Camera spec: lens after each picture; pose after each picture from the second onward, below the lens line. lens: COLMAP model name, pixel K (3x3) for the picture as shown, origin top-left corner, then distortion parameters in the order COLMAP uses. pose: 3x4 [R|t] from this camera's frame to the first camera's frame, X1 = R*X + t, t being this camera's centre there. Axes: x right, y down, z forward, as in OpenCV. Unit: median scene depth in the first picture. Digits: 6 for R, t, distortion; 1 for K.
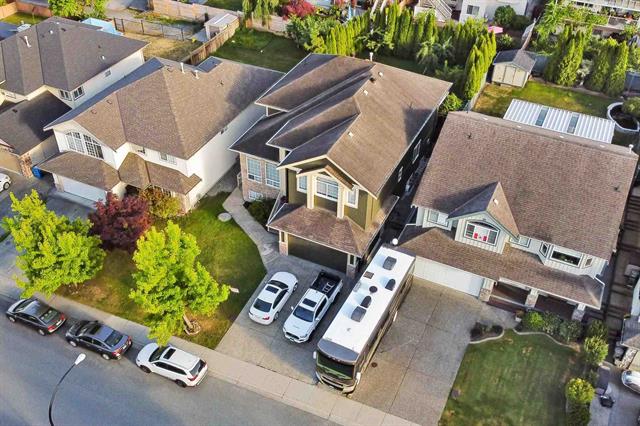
lens RADIAL K [[619.8, 0, 318.1], [0, 619.8, 231.1], [0, 0, 1]] dist [0.000704, -0.010097]
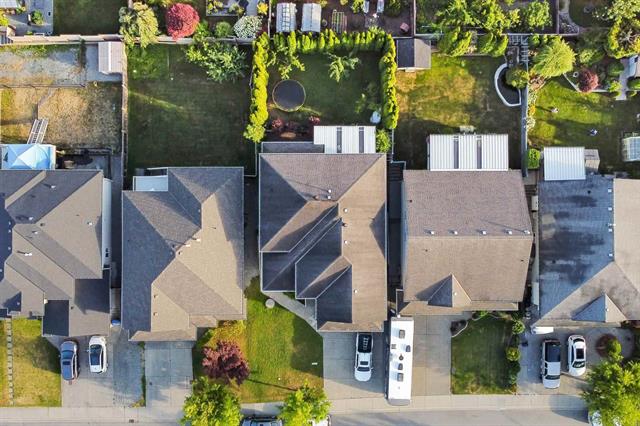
lens RADIAL K [[611.9, 0, 321.2], [0, 611.9, 190.0], [0, 0, 1]] dist [-0.008768, -0.006696]
pose [[0.900587, -0.434635, 0.005967, 0.072894], [0.288482, 0.607906, 0.739749, -1.375018], [-0.325148, -0.664487, 0.672857, 0.200498]]
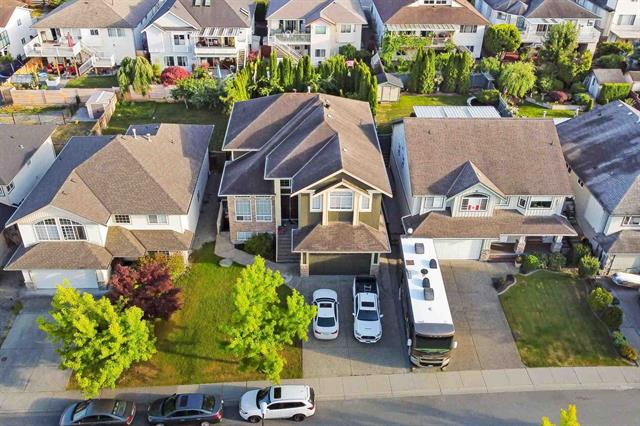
lens RADIAL K [[565.3, 0, 312.6], [0, 565.3, 212.7], [0, 0, 1]] dist [0.000370, -0.006152]
pose [[0.894968, -0.246297, 0.371981, -0.395963], [0.290065, 0.954747, -0.065722, 0.001058], [-0.338961, 0.166718, 0.925911, 0.095298]]
